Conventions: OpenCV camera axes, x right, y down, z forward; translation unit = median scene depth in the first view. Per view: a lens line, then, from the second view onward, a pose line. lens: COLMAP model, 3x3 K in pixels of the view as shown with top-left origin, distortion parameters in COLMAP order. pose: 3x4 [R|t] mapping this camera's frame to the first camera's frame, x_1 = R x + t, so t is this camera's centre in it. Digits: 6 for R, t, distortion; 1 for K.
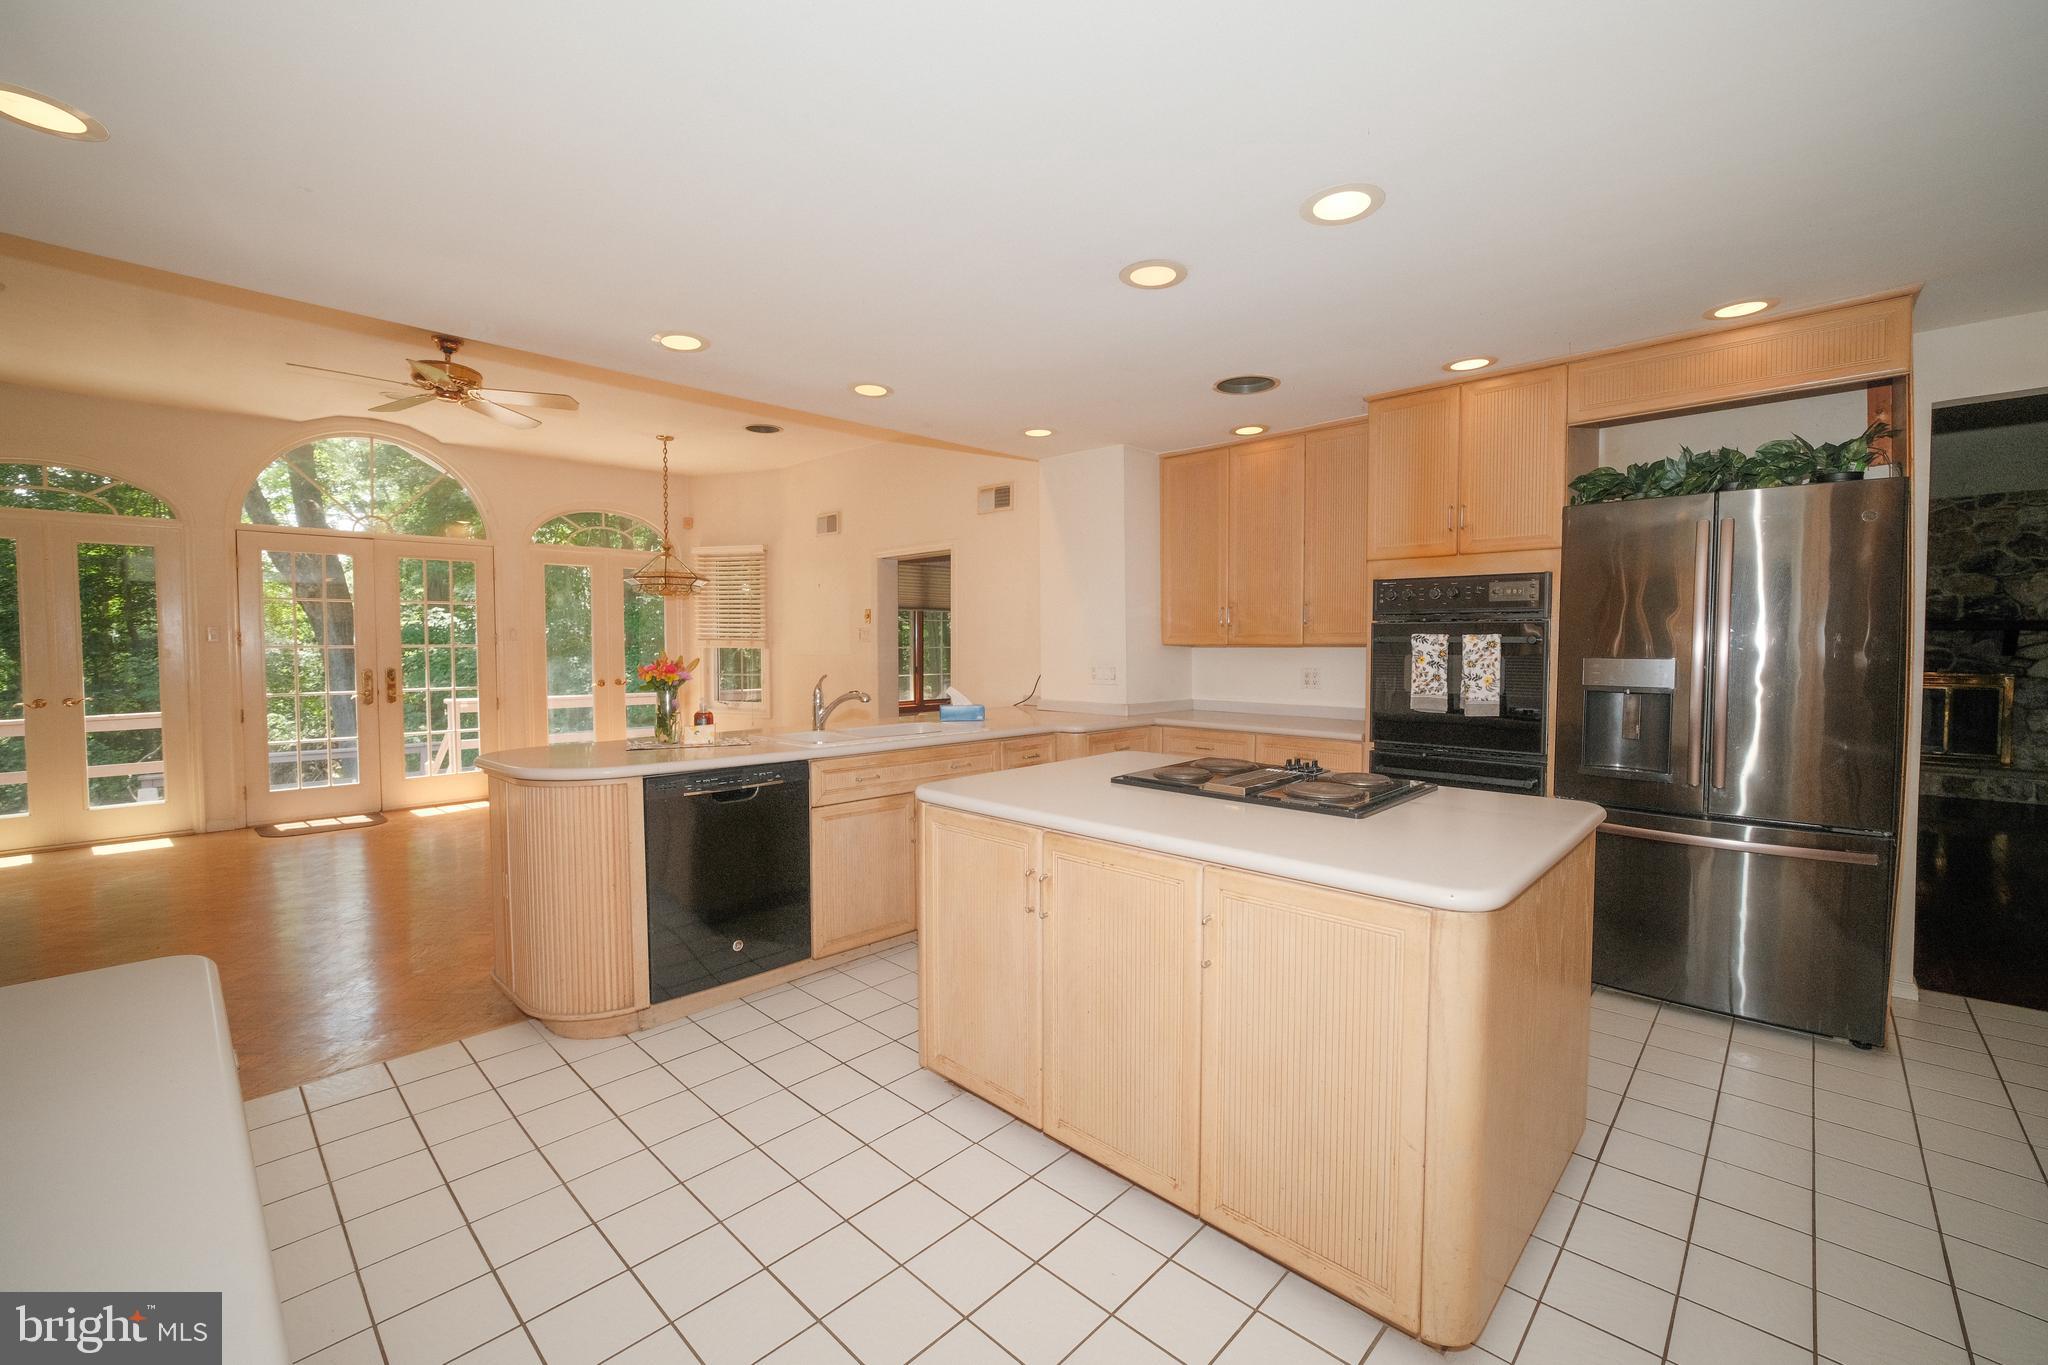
lens RADIAL K [[880.8, 0, 1021.4], [0, 880.8, 656.0], [0, 0, 1]] dist [-0.000012, 0.000039]
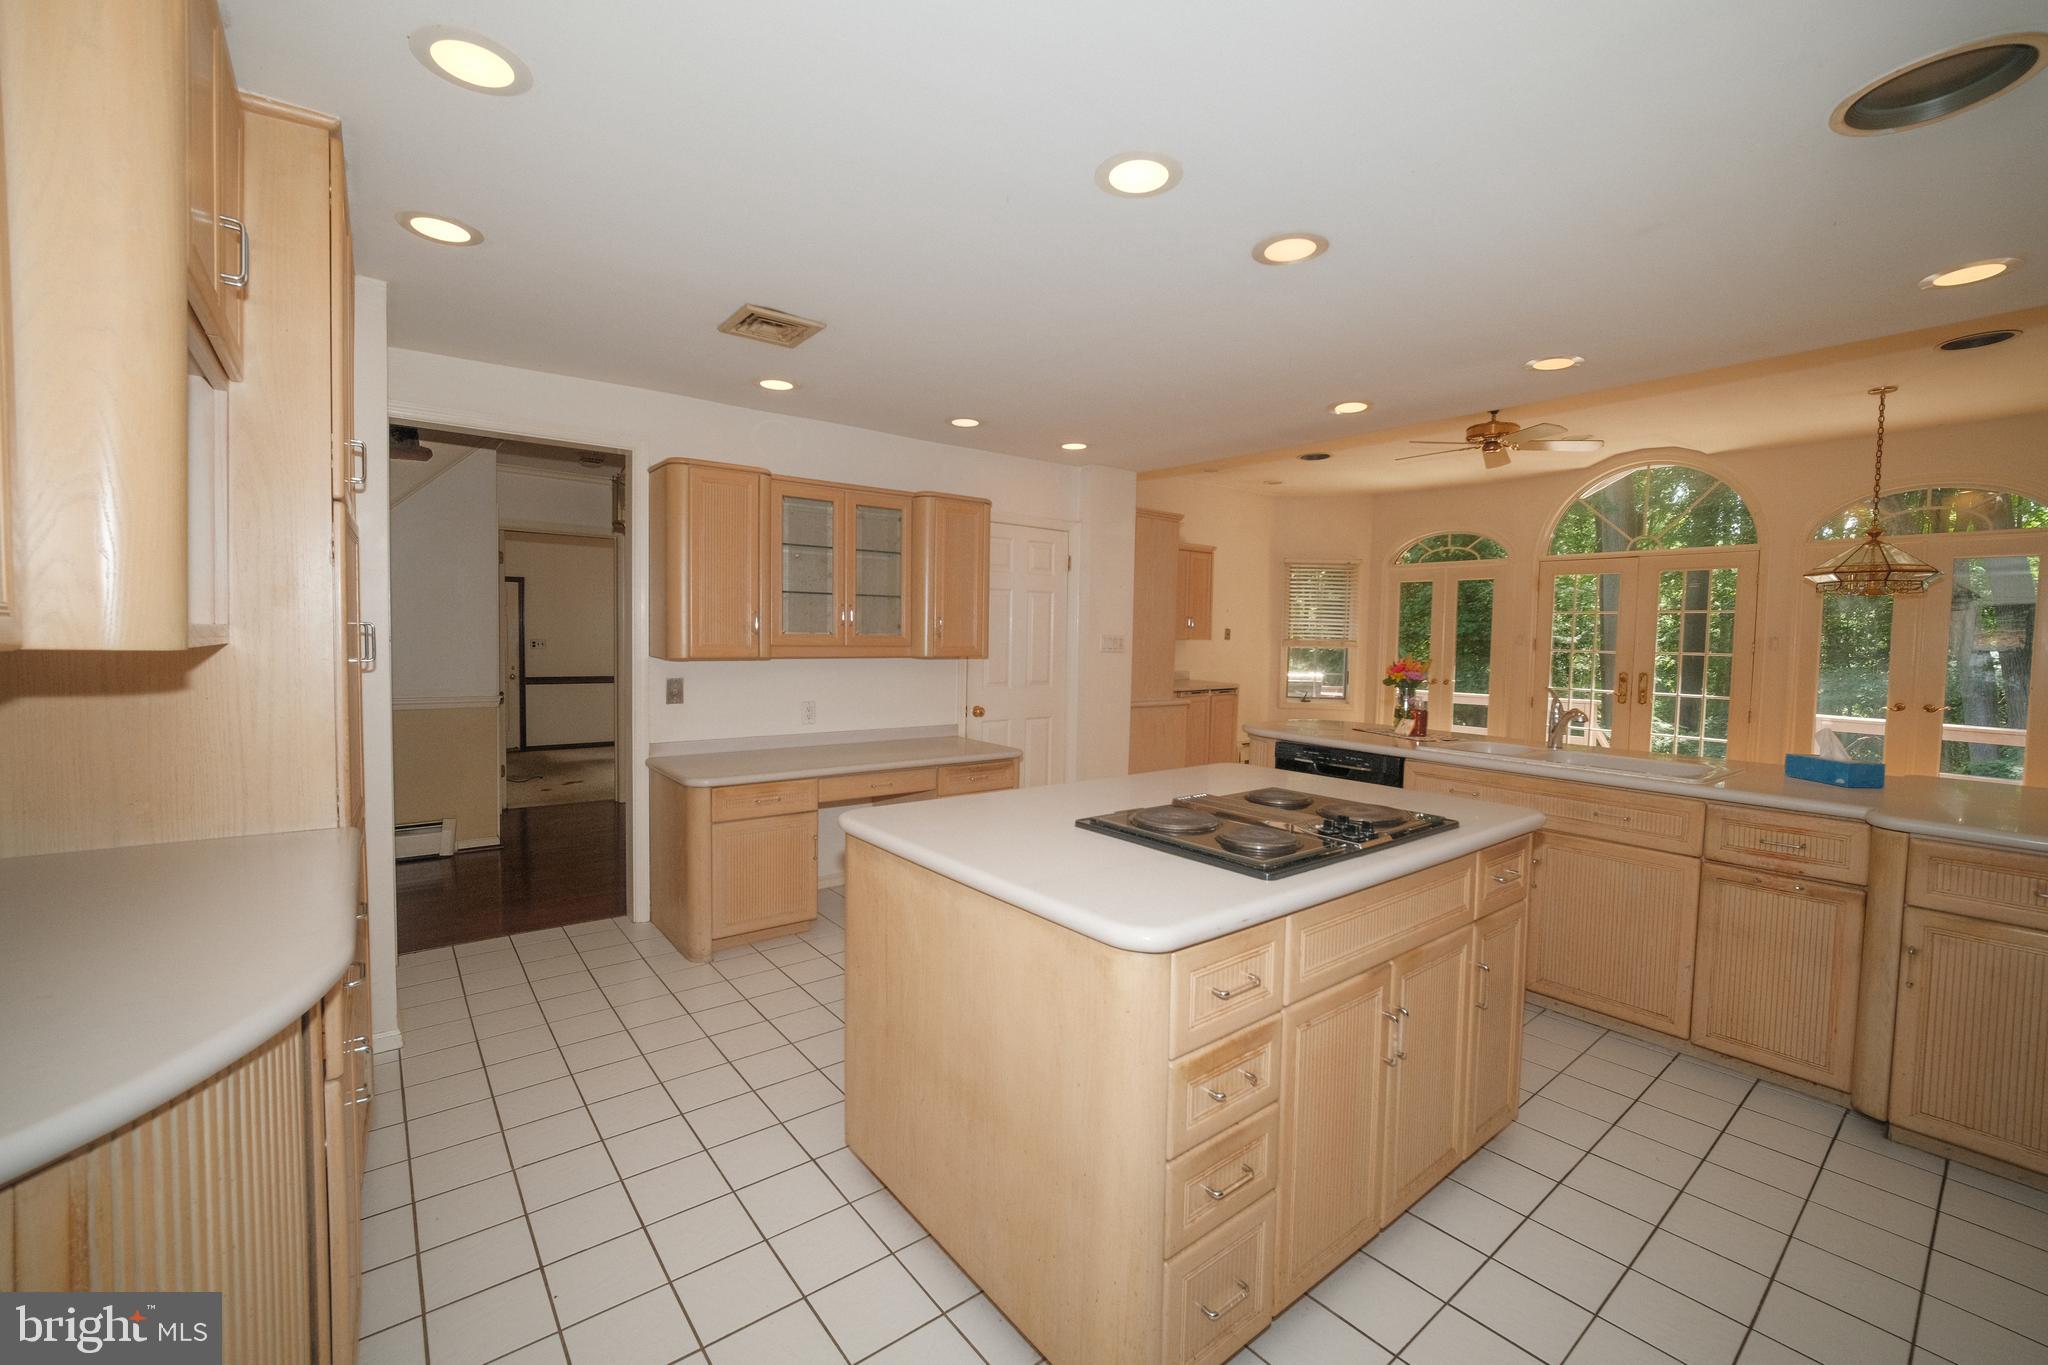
lens RADIAL K [[837.9, 0, 1010.5], [0, 837.9, 671.0], [0, 0, 1]] dist [-0.002034, -0.000197]
pose [[-0.110499, 0.043678, -0.992916, 0.467302], [-0.037220, 0.998151, 0.048050, -0.010835], [0.993179, 0.042266, -0.108669, 0.374046]]
